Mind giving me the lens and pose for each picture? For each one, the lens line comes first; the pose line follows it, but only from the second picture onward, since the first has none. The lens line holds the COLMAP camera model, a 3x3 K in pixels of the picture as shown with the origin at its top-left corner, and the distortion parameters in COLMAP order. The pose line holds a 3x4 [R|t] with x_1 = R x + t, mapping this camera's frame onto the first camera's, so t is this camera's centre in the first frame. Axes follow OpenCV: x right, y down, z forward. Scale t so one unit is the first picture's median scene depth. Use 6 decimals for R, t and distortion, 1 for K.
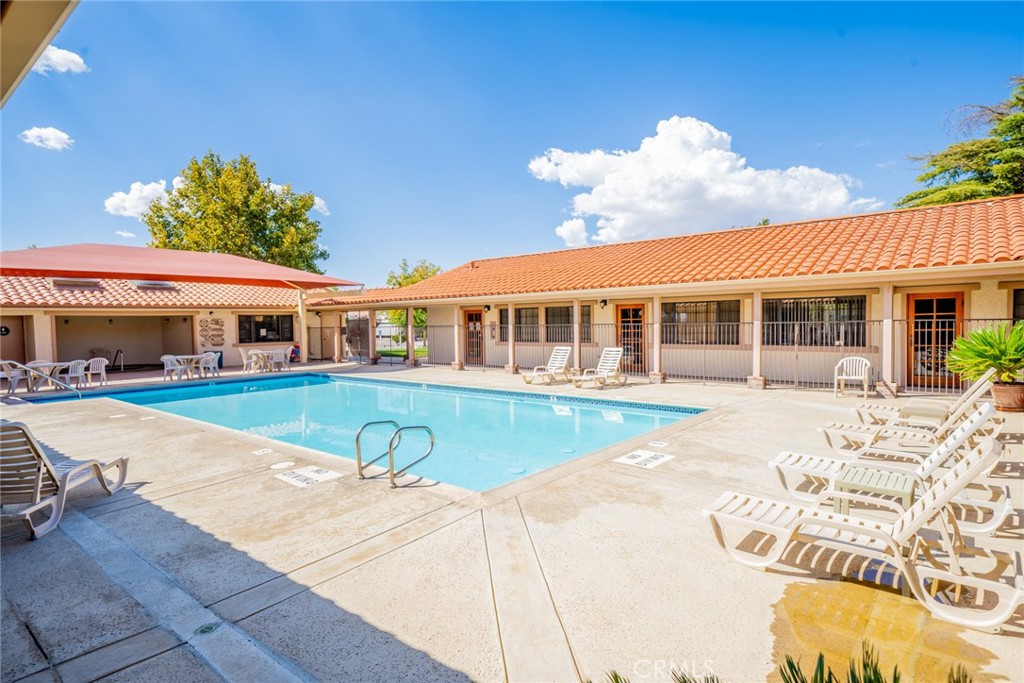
lens RADIAL K [[565.7, 0, 512.0], [0, 565.7, 341.5], [0, 0, 1]] dist [0.001507, 0.000277]
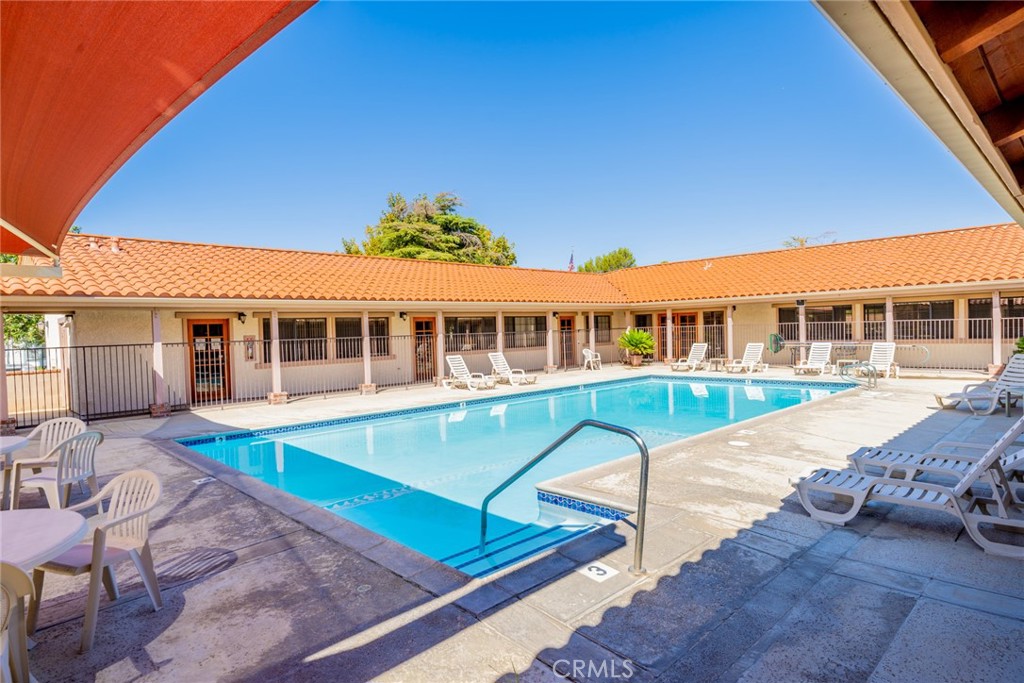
lens RADIAL K [[565.7, 0, 512.0], [0, 565.7, 341.5], [0, 0, 1]] dist [0.001507, 0.000277]
pose [[0.096061, -0.007804, 0.995345, -0.765751], [0.061518, 0.998104, 0.001889, -0.009519], [-0.993473, 0.061051, 0.096359, 0.649271]]
